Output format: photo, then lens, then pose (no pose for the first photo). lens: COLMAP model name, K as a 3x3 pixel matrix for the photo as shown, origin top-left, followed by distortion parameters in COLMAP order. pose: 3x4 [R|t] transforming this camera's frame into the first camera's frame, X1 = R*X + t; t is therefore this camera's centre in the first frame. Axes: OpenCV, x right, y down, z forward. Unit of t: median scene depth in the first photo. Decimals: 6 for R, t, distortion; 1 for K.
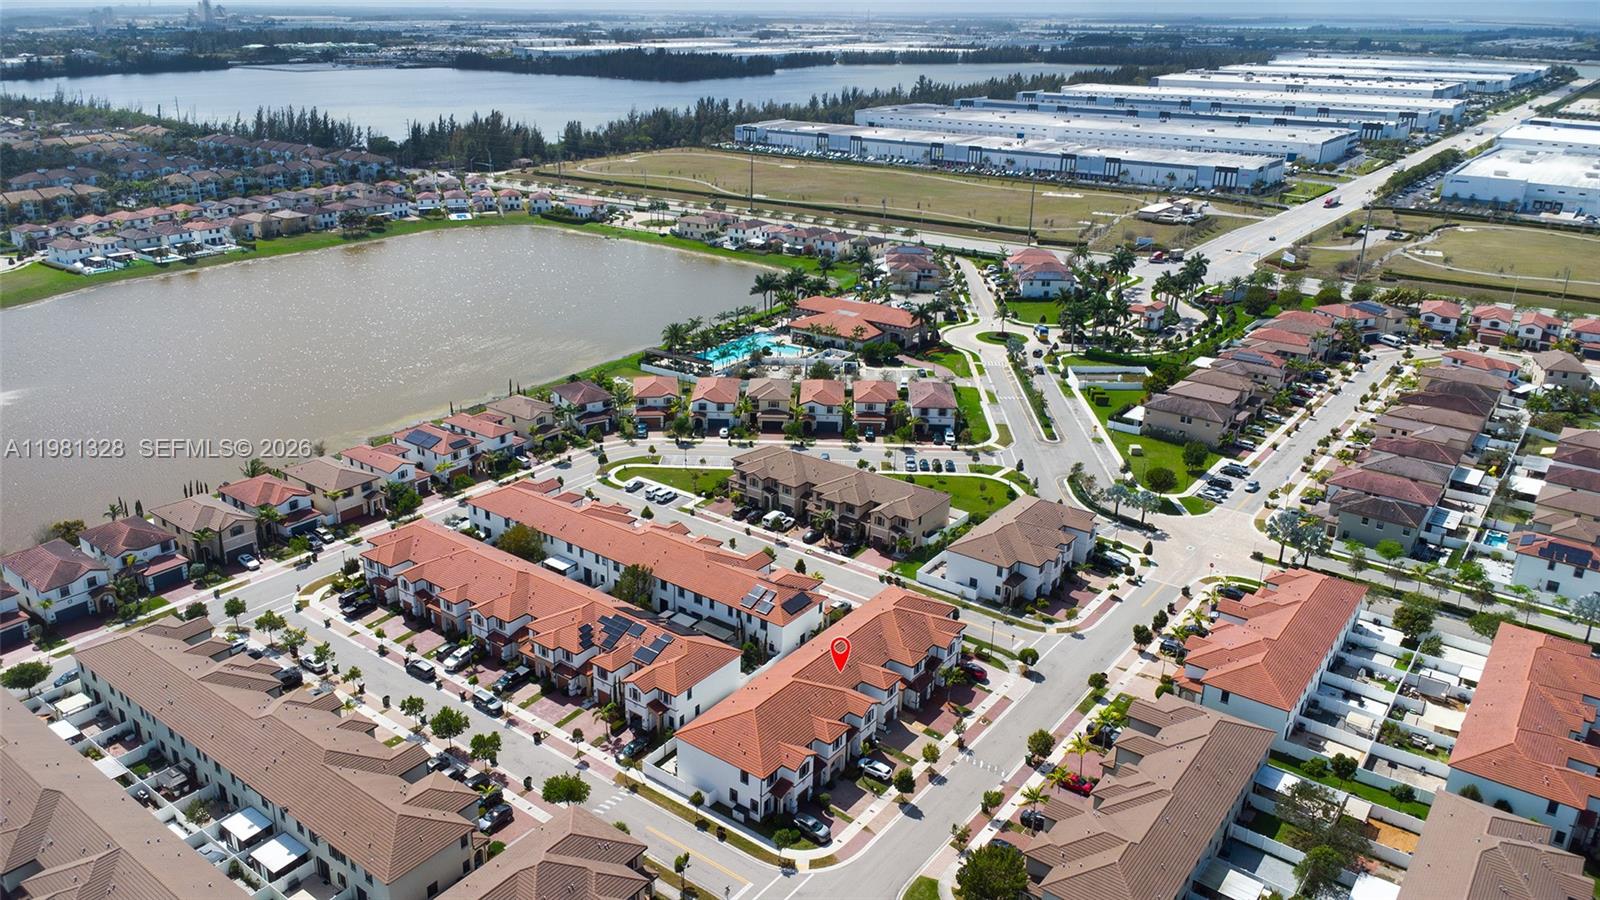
lens RADIAL K [[1170.9, 0, 800.0], [0, 1170.9, 450.0], [0, 0, 1]] dist [0.010408, 0.003936]
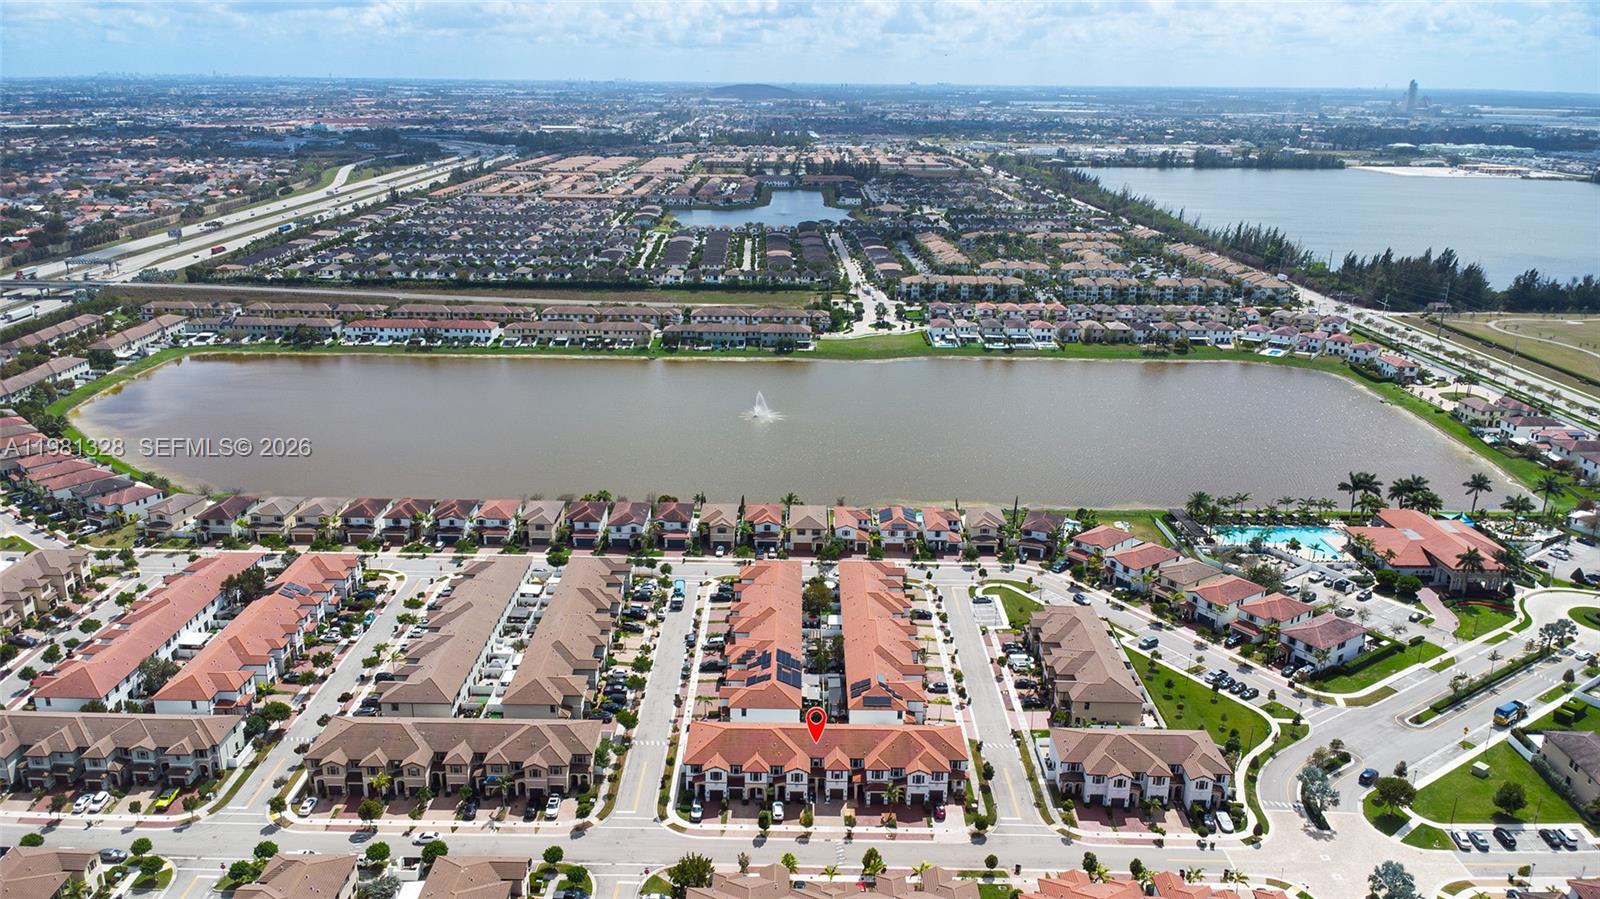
lens RADIAL K [[1170.9, 0, 800.0], [0, 1170.9, 449.5], [0, 0, 1]] dist [0.010408, 0.003936]
pose [[0.607757, 0.246878, -0.754774, 0.577041], [-0.296610, 0.952233, 0.072629, -0.139041], [0.736651, 0.179732, 0.651952, 0.015582]]
